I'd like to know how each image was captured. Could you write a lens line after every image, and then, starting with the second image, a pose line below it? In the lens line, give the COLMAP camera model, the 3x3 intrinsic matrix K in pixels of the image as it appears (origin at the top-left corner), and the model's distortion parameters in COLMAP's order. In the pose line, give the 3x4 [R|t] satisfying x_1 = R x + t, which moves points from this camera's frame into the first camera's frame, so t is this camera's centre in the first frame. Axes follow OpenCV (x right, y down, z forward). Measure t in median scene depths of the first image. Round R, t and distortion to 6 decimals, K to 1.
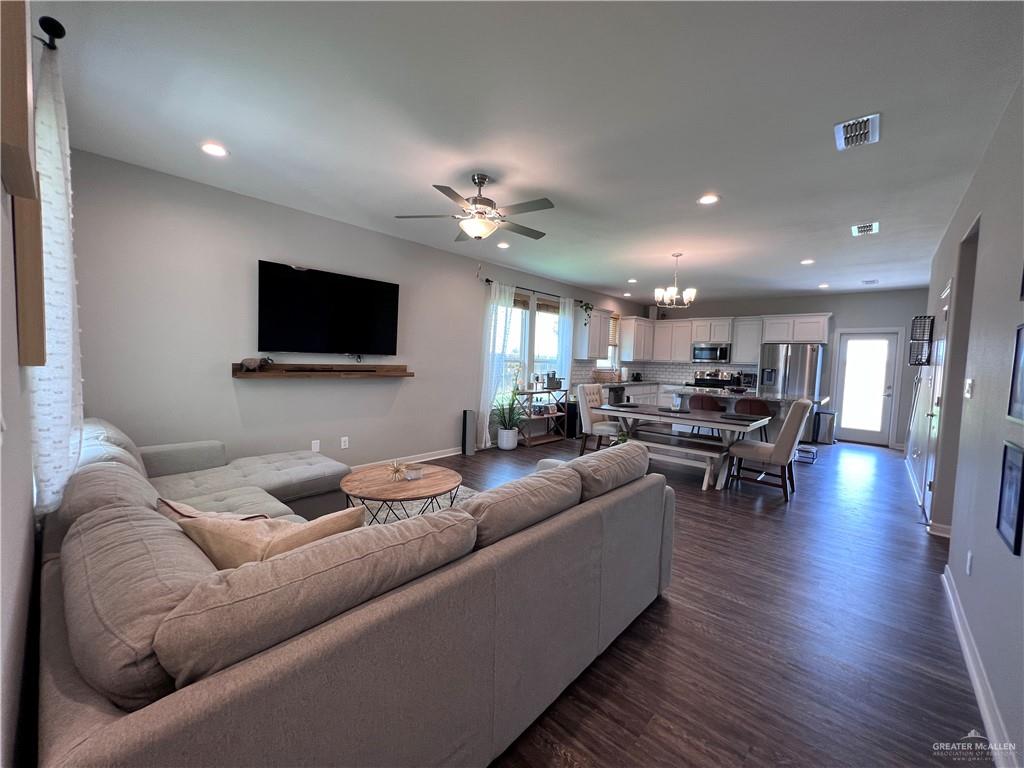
lens RADIAL K [[410.7, 0, 511.3], [0, 410.7, 383.8], [0, 0, 1]] dist [-0.000142, -0.000274]
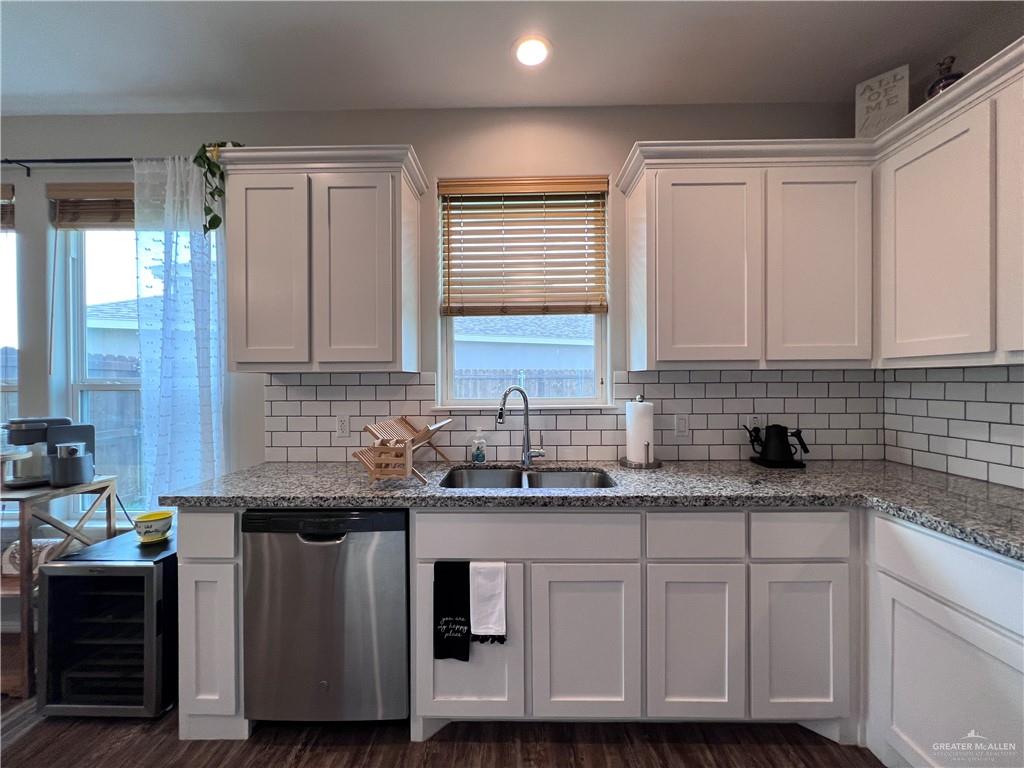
lens RADIAL K [[410.7, 0, 511.3], [0, 410.7, 383.8], [0, 0, 1]] dist [-0.000142, -0.000274]
pose [[0.654451, -0.029430, -0.755531, 0.503035], [-0.020688, 0.998171, -0.056802, -0.044251], [0.755821, 0.052805, 0.652645, 1.019019]]
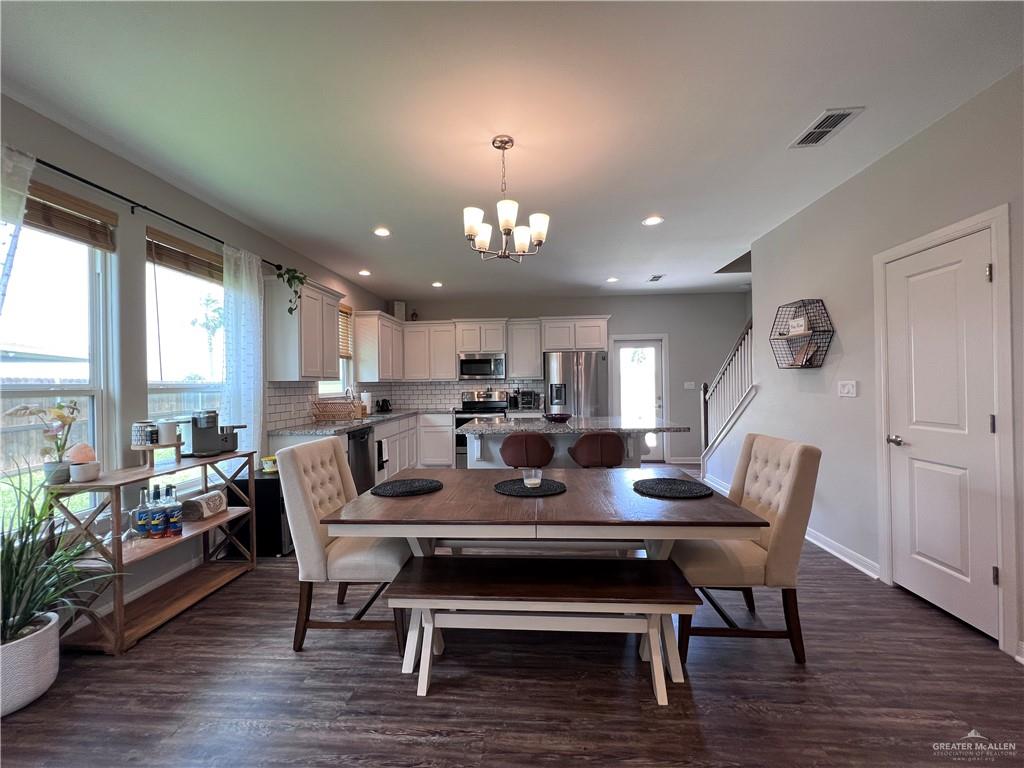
lens RADIAL K [[410.7, 0, 511.3], [0, 410.7, 383.8], [0, 0, 1]] dist [-0.000142, -0.000274]
pose [[0.788467, -0.043429, 0.613541, 0.085716], [0.077550, 0.996563, -0.029119, -0.022073], [-0.610168, 0.070540, 0.789125, 0.468961]]
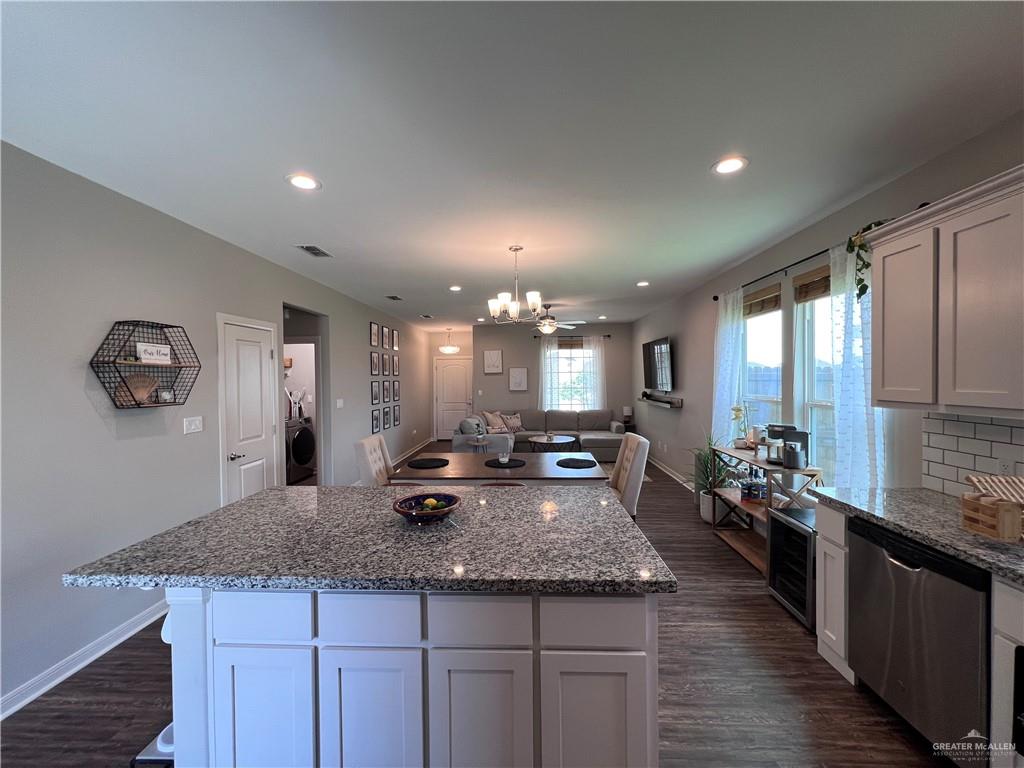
lens RADIAL K [[410.7, 0, 511.3], [0, 410.7, 383.8], [0, 0, 1]] dist [-0.000142, -0.000274]
pose [[-0.773955, -0.011470, -0.633136, 0.616870], [-0.049963, 0.997825, 0.042999, -0.080206], [0.631266, 0.064913, -0.772845, 1.121445]]
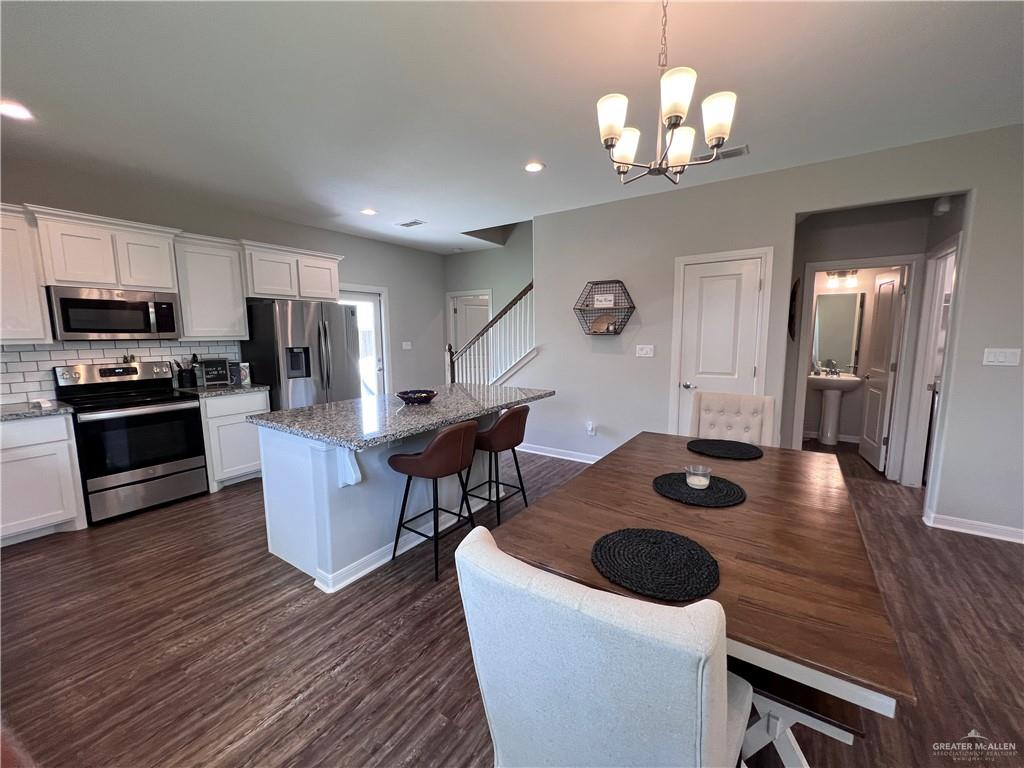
lens RADIAL K [[410.7, 0, 511.3], [0, 410.7, 383.8], [0, 0, 1]] dist [-0.000142, -0.000274]
pose [[-0.131425, -0.152571, 0.979515, 0.063853], [0.063303, 0.984777, 0.161884, -0.062084], [-0.989303, 0.083281, -0.119766, 0.842578]]
